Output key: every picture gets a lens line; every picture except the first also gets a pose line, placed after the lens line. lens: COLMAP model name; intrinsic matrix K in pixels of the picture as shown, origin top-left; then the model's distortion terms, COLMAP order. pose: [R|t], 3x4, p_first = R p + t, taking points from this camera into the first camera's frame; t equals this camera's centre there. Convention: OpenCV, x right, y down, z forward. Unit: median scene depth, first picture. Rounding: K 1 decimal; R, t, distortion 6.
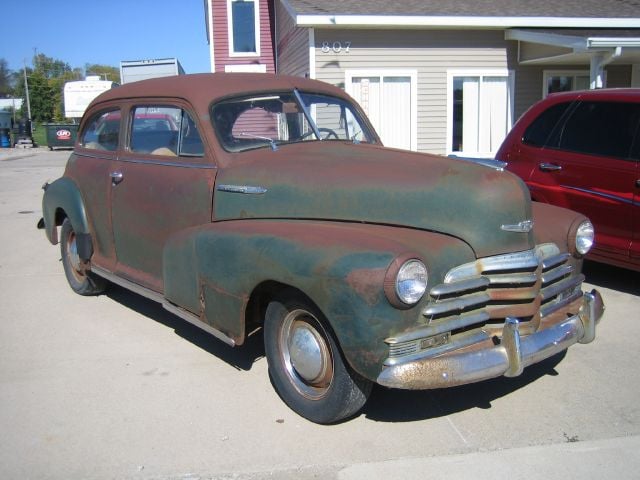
lens RADIAL K [[677.8, 0, 320.0], [0, 677.8, 240.0], [0, 0, 1]] dist [-0.173055, 0.287890]
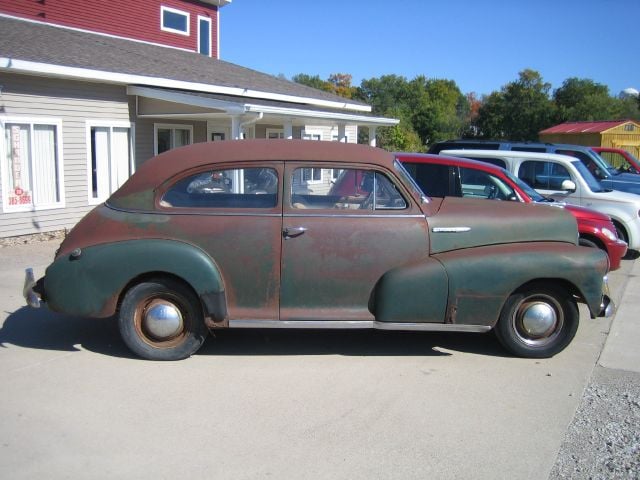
lens RADIAL K [[677.8, 0, 320.0], [0, 677.8, 240.0], [0, 0, 1]] dist [-0.173055, 0.287890]
pose [[0.587448, -0.085135, 0.804771, -0.447737], [0.129954, 0.991469, 0.010025, -0.031898], [-0.798760, 0.098694, 0.593500, 0.111828]]
